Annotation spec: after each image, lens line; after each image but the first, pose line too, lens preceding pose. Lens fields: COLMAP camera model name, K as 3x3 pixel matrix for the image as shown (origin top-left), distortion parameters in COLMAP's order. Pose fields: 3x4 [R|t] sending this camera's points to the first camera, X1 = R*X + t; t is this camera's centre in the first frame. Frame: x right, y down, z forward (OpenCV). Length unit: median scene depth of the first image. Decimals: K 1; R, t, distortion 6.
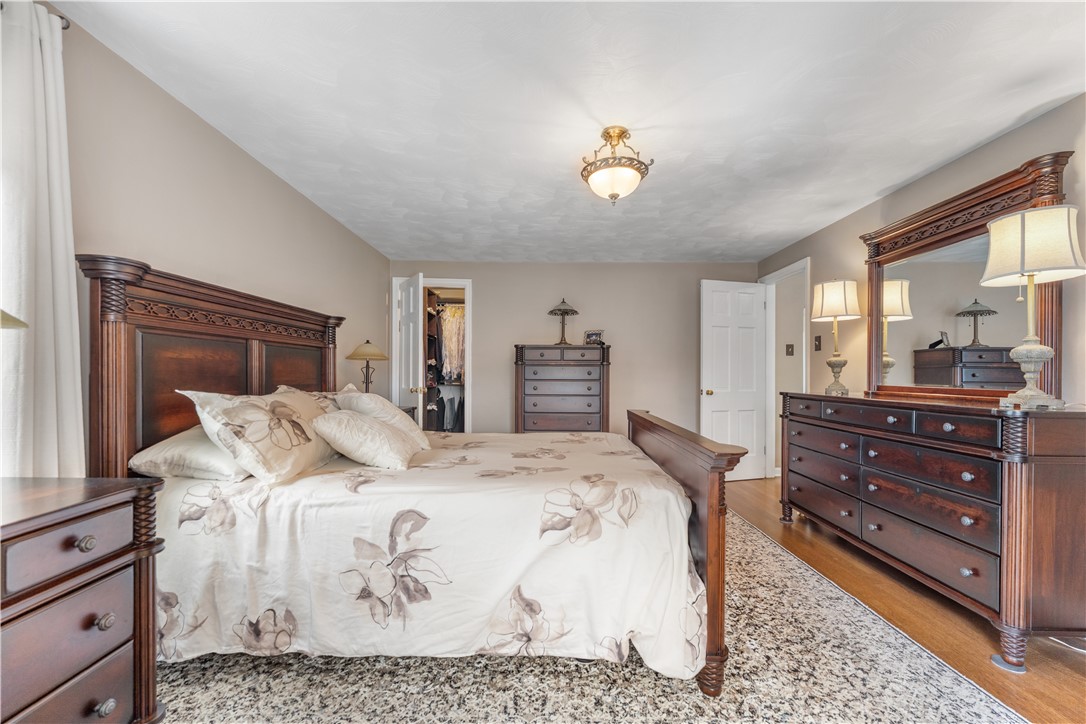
lens RADIAL K [[435.4, 0, 540.7], [0, 435.4, 375.6], [0, 0, 1]] dist [-0.014094, -0.000022]
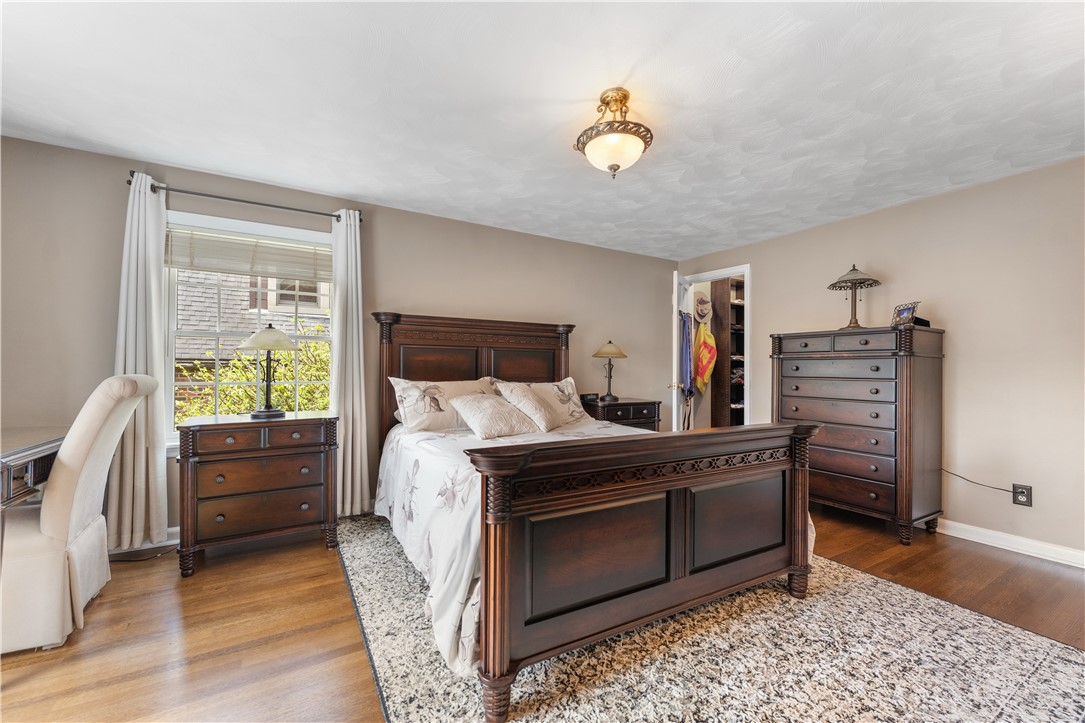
lens RADIAL K [[427.3, 0, 541.7], [0, 427.3, 366.9], [0, 0, 1]] dist [-0.017521, -0.000106]
pose [[0.514574, -0.008224, -0.857406, 0.485667], [-0.005714, 0.999899, -0.013020, 0.004303], [0.857427, 0.011598, 0.514475, 0.254362]]
